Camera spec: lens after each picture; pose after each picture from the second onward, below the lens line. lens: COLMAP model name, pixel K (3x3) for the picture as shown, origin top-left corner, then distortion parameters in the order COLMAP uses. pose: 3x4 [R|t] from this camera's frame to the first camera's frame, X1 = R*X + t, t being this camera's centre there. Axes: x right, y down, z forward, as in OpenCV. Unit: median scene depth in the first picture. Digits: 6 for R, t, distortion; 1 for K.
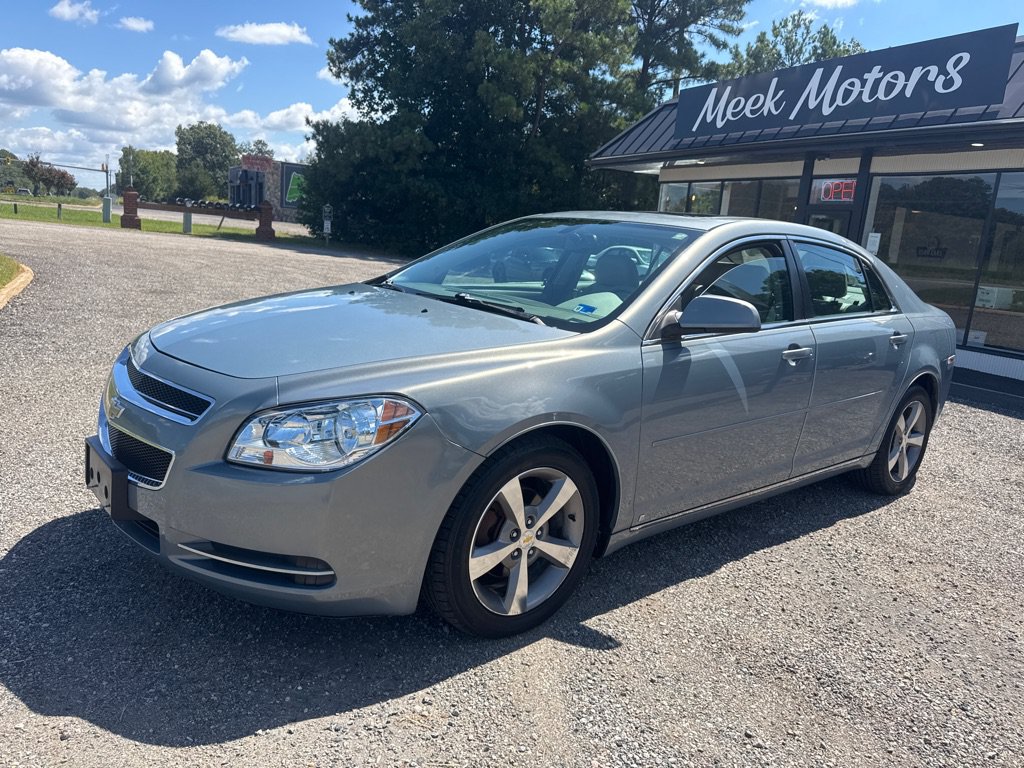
lens RADIAL K [[724.8, 0, 522.8], [0, 724.8, 385.8], [0, 0, 1]] dist [0.025426, -0.031286]
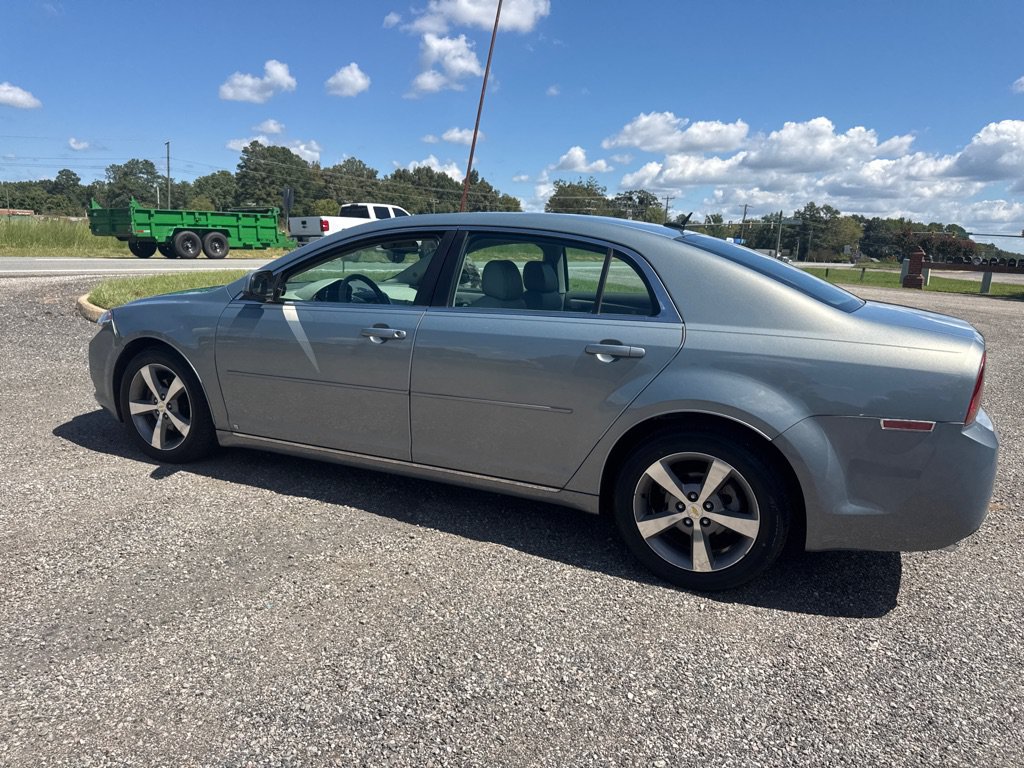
lens RADIAL K [[724.8, 0, 508.6], [0, 724.8, 398.5], [0, 0, 1]] dist [0.025426, -0.031286]
pose [[0.412603, 0.122424, -0.902647, 0.336946], [-0.190294, 0.980648, 0.046019, -0.006299], [0.890813, 0.152781, 0.427915, 0.160048]]
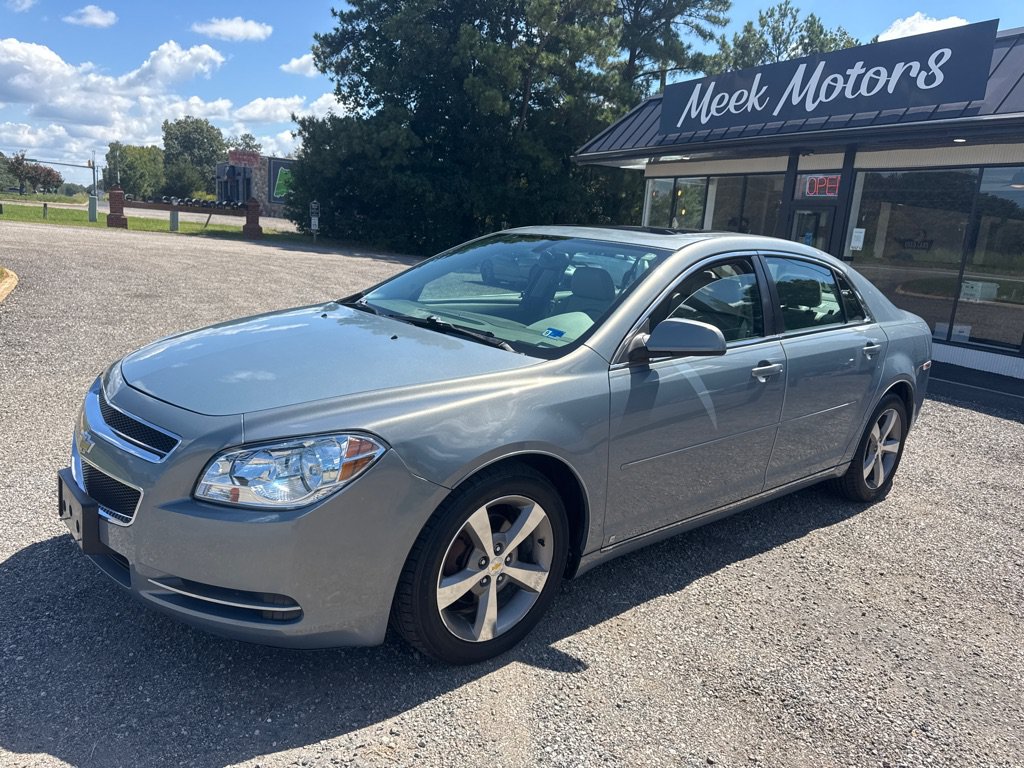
lens RADIAL K [[724.8, 0, 516.1], [0, 724.8, 384.4], [0, 0, 1]] dist [0.025426, -0.031286]
pose [[0.999936, -0.011047, 0.002612, 0.006310], [0.011021, 0.999895, 0.009411, -0.009275], [-0.002716, -0.009381, 0.999952, -0.002118]]
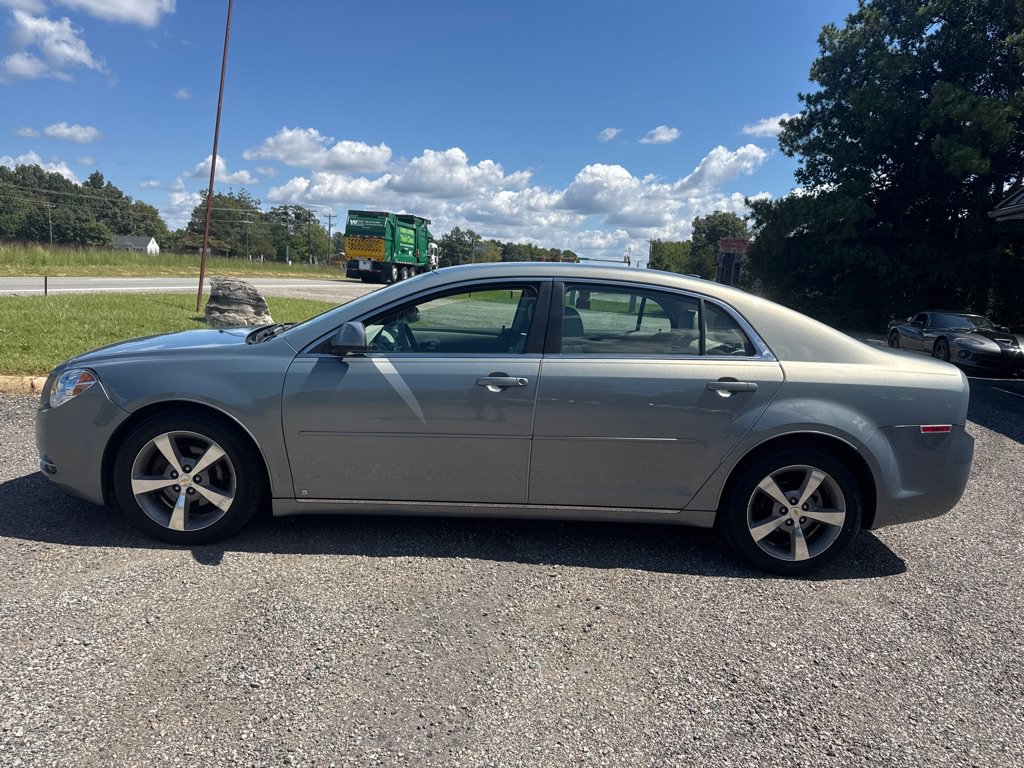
lens RADIAL K [[724.8, 0, 517.7], [0, 724.8, 394.5], [0, 0, 1]] dist [0.025426, -0.031286]
pose [[0.780919, 0.056189, -0.622101, 0.262634], [-0.114166, 0.992009, -0.053713, 0.007259], [0.614111, 0.112969, 0.781093, 0.042162]]
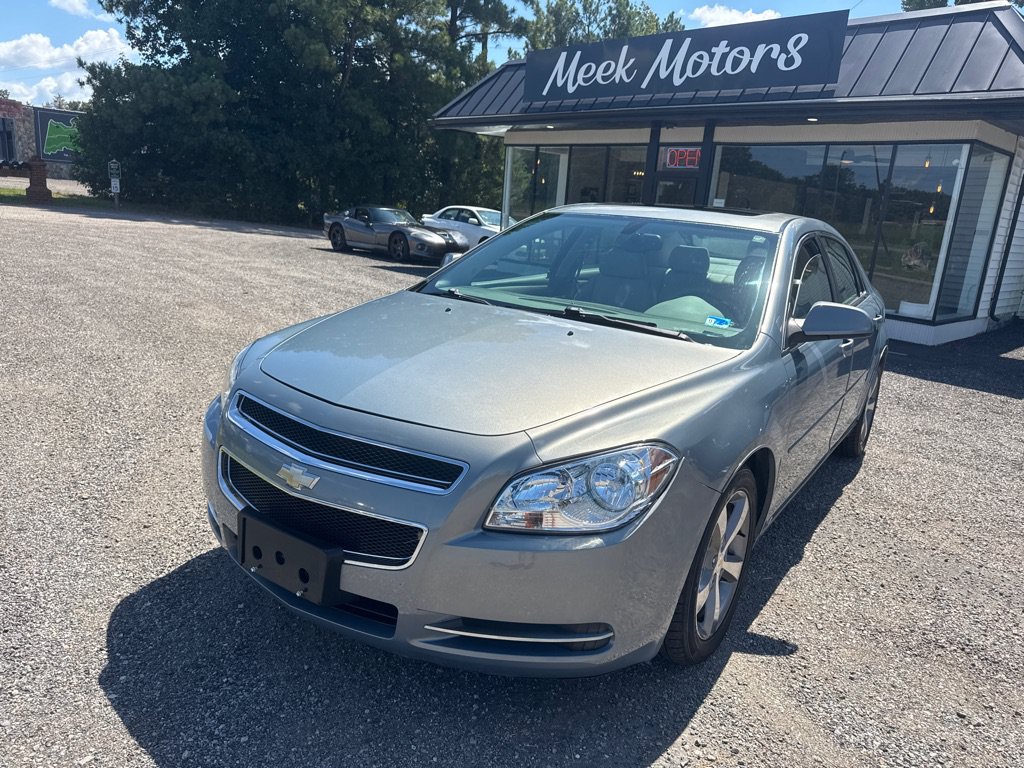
lens RADIAL K [[724.8, 0, 520.1], [0, 724.8, 387.1], [0, 0, 1]] dist [0.025426, -0.031286]
pose [[0.964494, -0.071652, 0.254198, -0.090298], [0.055916, 0.996076, 0.068606, -0.020606], [-0.258116, -0.051956, 0.964716, 0.019826]]
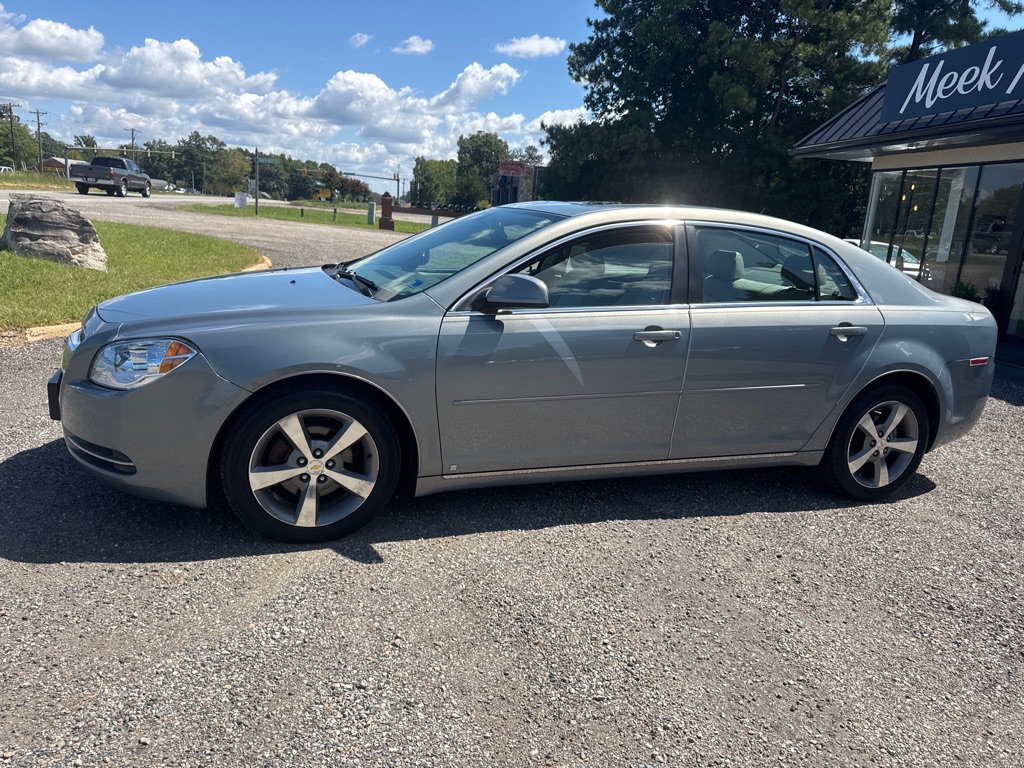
lens RADIAL K [[724.8, 0, 520.0], [0, 724.8, 393.1], [0, 0, 1]] dist [0.025426, -0.031286]
pose [[0.938738, 0.068132, -0.337830, 0.133551], [-0.064538, 0.997676, 0.021872, 0.006728], [0.338535, 0.001271, 0.940953, -0.007769]]
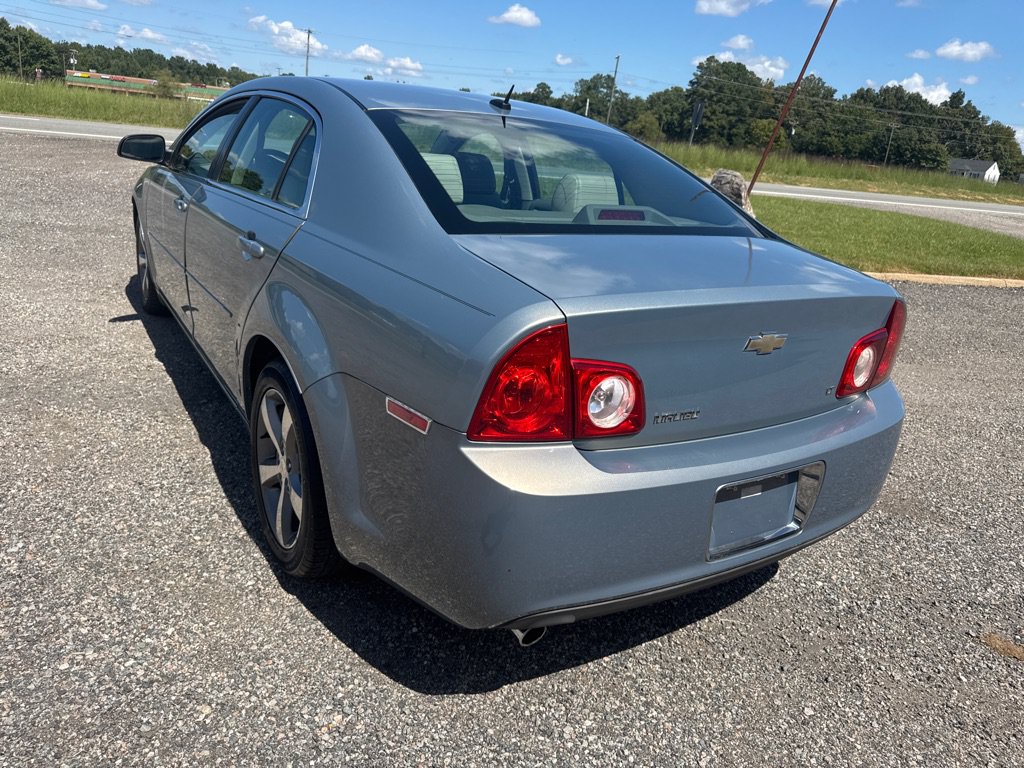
lens RADIAL K [[724.8, 0, 507.1], [0, 724.8, 383.0], [0, 0, 1]] dist [0.025426, -0.031286]
pose [[-0.142361, 0.228098, -0.963174, 0.320749], [-0.316103, 0.911653, 0.262618, -0.047345], [0.937983, 0.341849, -0.057681, 0.338032]]
